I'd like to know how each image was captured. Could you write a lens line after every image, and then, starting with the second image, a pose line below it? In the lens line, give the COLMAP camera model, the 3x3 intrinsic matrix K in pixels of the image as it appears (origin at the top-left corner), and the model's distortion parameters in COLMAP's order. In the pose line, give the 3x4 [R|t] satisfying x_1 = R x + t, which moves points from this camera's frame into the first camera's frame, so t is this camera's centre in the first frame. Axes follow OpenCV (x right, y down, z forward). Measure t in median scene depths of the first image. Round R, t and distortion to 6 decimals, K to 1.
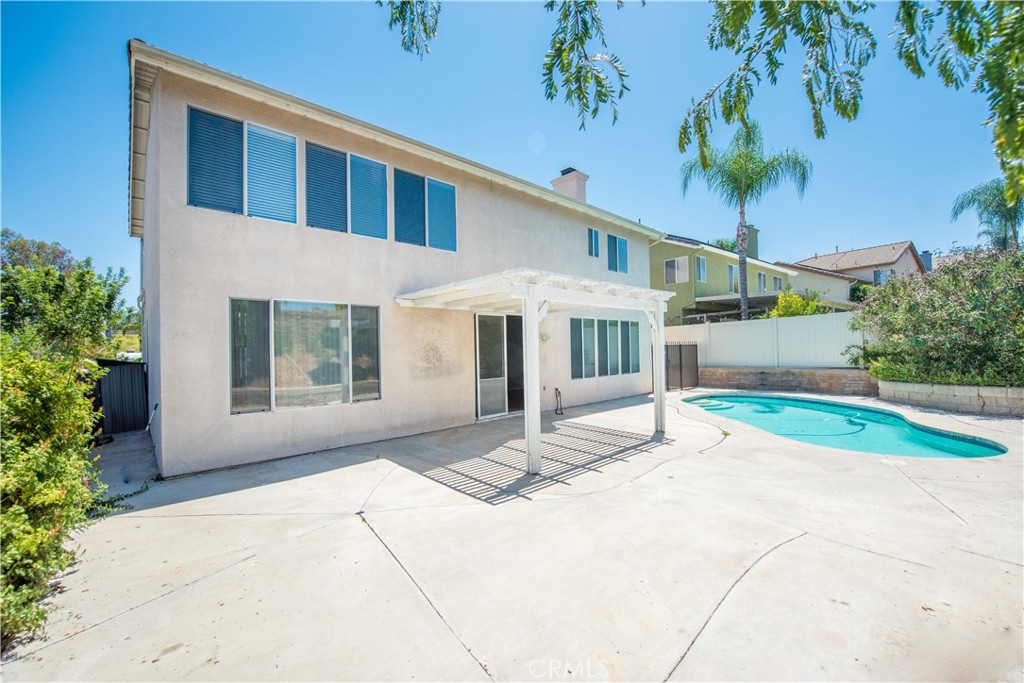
lens RADIAL K [[410.2, 0, 515.0], [0, 410.2, 343.6], [0, 0, 1]] dist [-0.018238, -0.000766]
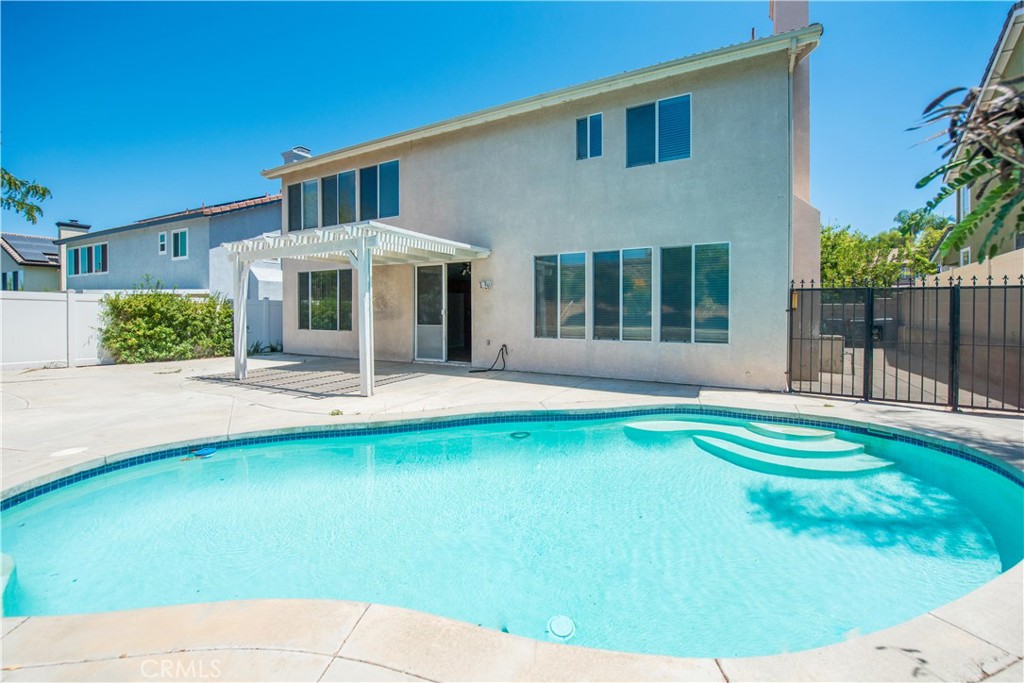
lens RADIAL K [[409.1, 0, 509.0], [0, 409.1, 314.2], [0, 0, 1]] dist [-0.024962, -0.000097]
pose [[0.319669, 0.026881, -0.947148, 0.986102], [0.003025, 0.999563, 0.029390, 0.025831], [0.947524, -0.012260, 0.319448, 0.839246]]
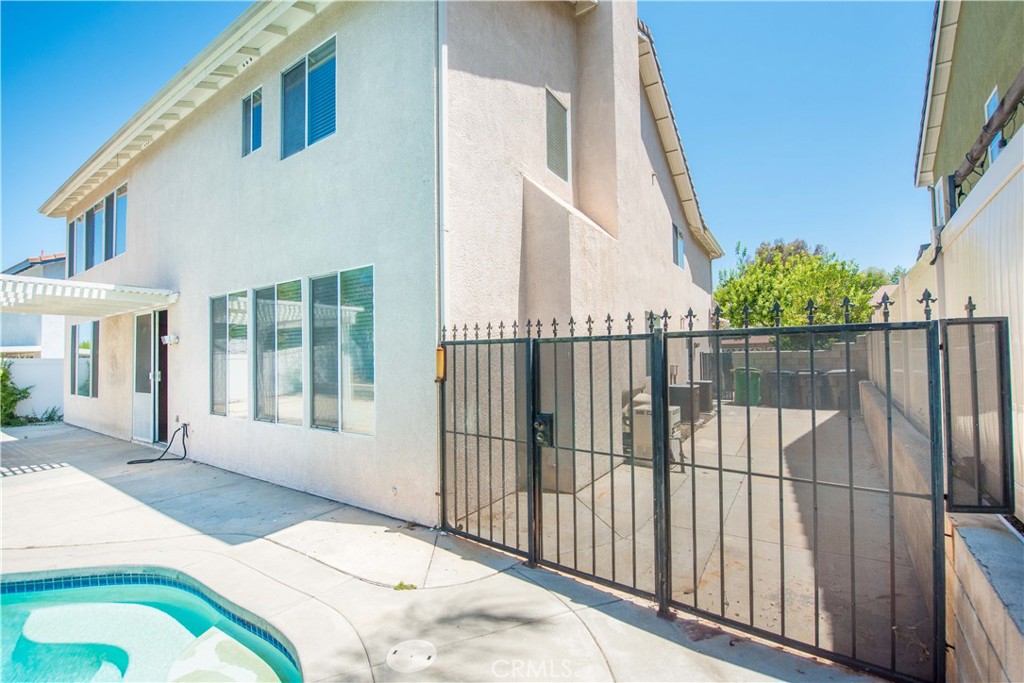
lens RADIAL K [[410.2, 0, 515.0], [0, 410.2, 343.6], [0, 0, 1]] dist [-0.018238, -0.000766]
pose [[0.270514, -0.010773, -0.962656, 0.883046], [0.025985, 0.999655, -0.003885, 0.010085], [0.962365, -0.023964, 0.270700, 1.456514]]
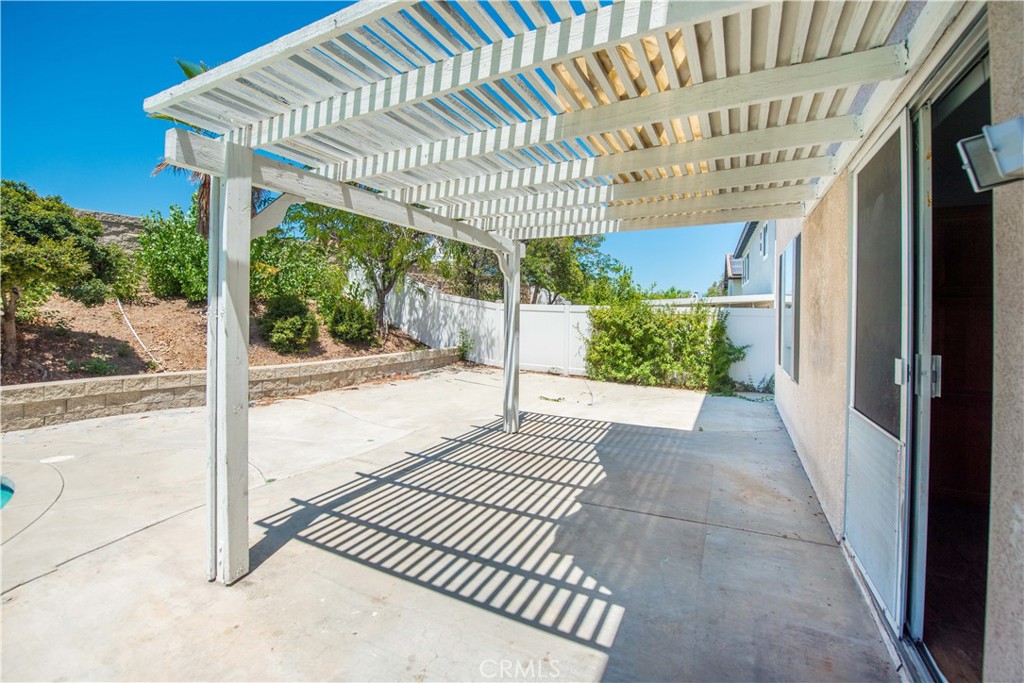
lens RADIAL K [[425.6, 0, 516.0], [0, 425.6, 315.0], [0, 0, 1]] dist [-0.001263, -0.000293]
pose [[-0.938127, 0.006917, -0.346222, 0.222344], [0.006563, 0.999976, 0.002193, 0.021246], [0.346229, -0.000215, -0.938150, 1.135636]]
